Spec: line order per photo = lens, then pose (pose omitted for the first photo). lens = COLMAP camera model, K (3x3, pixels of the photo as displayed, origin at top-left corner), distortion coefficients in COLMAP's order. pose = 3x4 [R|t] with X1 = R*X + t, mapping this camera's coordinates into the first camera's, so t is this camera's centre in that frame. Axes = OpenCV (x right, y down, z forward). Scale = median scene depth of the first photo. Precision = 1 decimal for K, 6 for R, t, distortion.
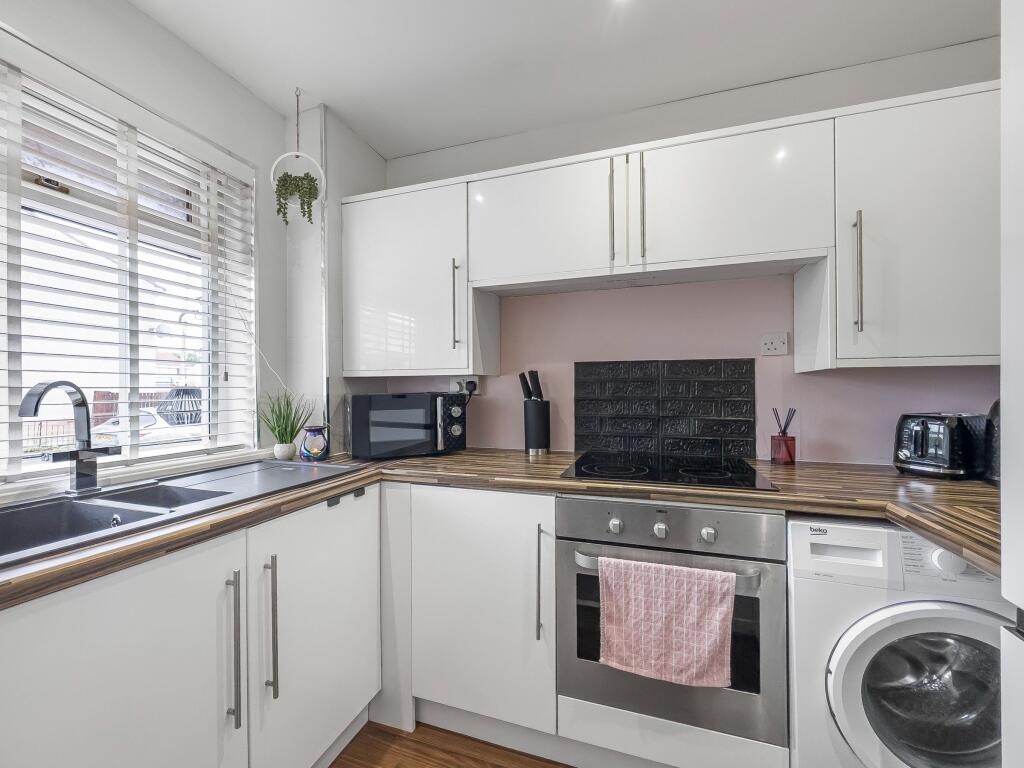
lens RADIAL K [[419.8, 0, 504.5], [0, 419.8, 388.6], [0, 0, 1]] dist [-0.005590, 0.001261]
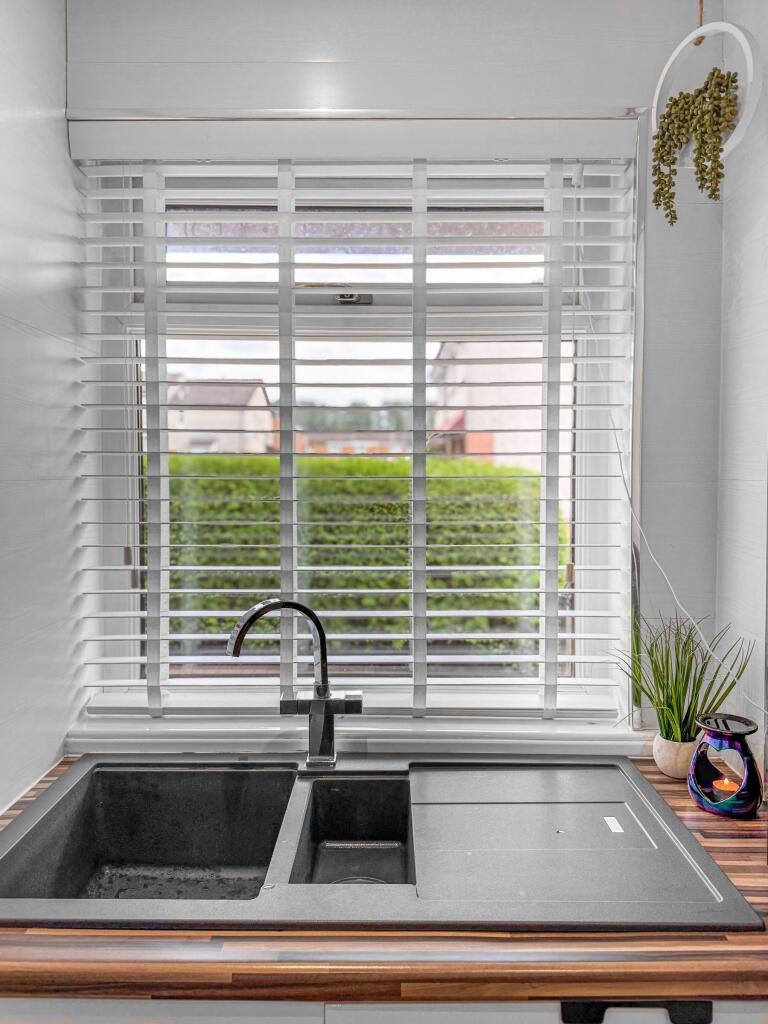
lens RADIAL K [[718.4, 0, 386.5], [0, 718.4, 513.9], [0, 0, 1]] dist [-0.022725, -0.002707]
pose [[0.322186, 0.051480, -0.945276, 0.084006], [0.014087, 0.998149, 0.059161, -0.170550], [0.946572, -0.032377, 0.320864, 0.565588]]
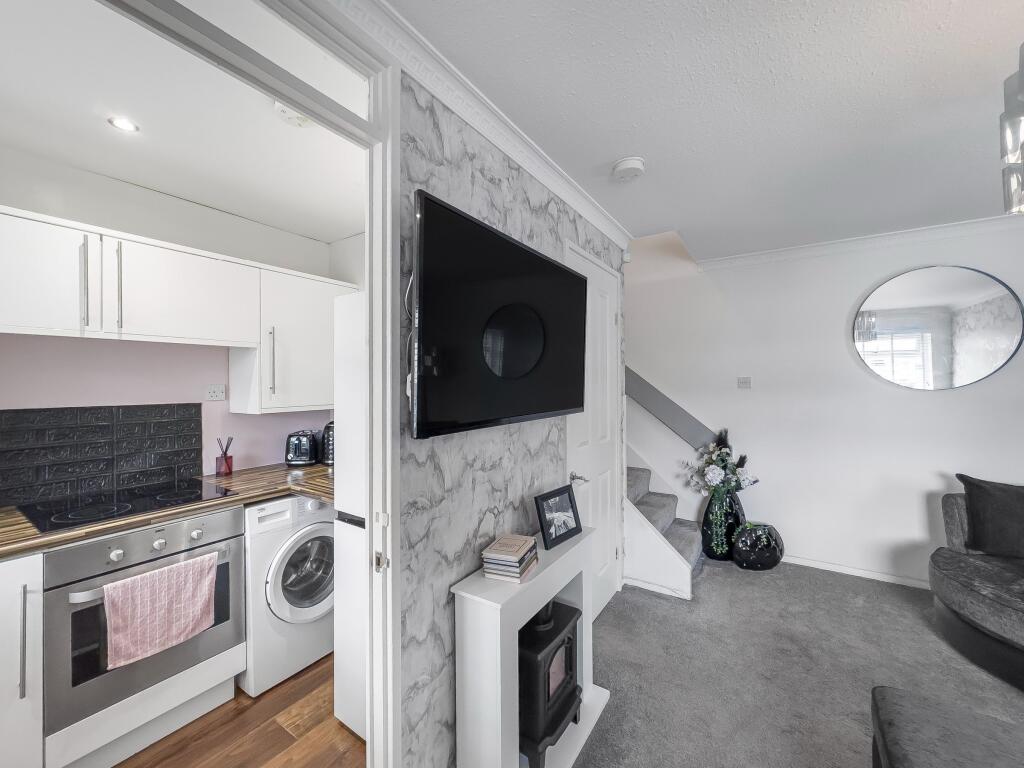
lens RADIAL K [[419.8, 0, 511.9], [0, 419.8, 380.6], [0, 0, 1]] dist [-0.005590, 0.001261]
pose [[0.251486, 0.002041, 0.967859, -0.536410], [0.002645, 0.999993, -0.002796, -0.155745], [-0.967857, 0.003263, 0.251479, -0.376350]]
